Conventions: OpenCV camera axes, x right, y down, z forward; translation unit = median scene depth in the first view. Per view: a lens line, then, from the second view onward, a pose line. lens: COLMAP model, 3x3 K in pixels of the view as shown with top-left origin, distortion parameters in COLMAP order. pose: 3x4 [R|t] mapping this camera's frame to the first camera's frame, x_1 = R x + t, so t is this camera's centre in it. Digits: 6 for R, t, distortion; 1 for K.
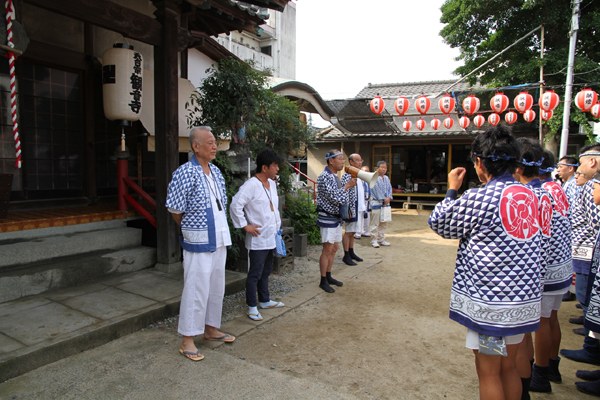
lens RADIAL K [[407.4, 0, 307.4], [0, 407.4, 201.0], [0, 0, 1]] dist [-0.118044, 0.092929]
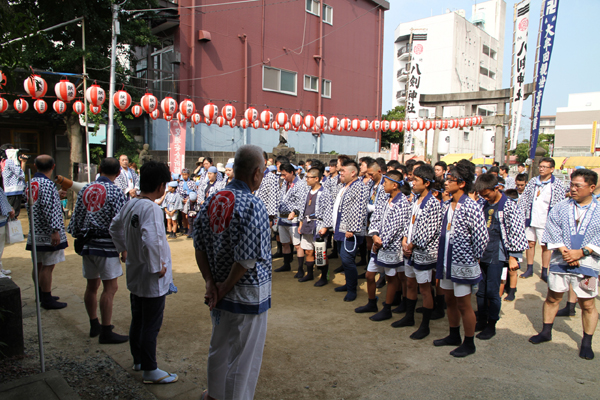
lens RADIAL K [[407.4, 0, 307.4], [0, 407.4, 201.0], [0, 0, 1]] dist [-0.118044, 0.092929]
pose [[0.210297, -0.084981, 0.973937, -0.380663], [0.047123, 0.995938, 0.076725, -0.048751], [-0.976501, 0.029760, 0.213448, 0.352457]]
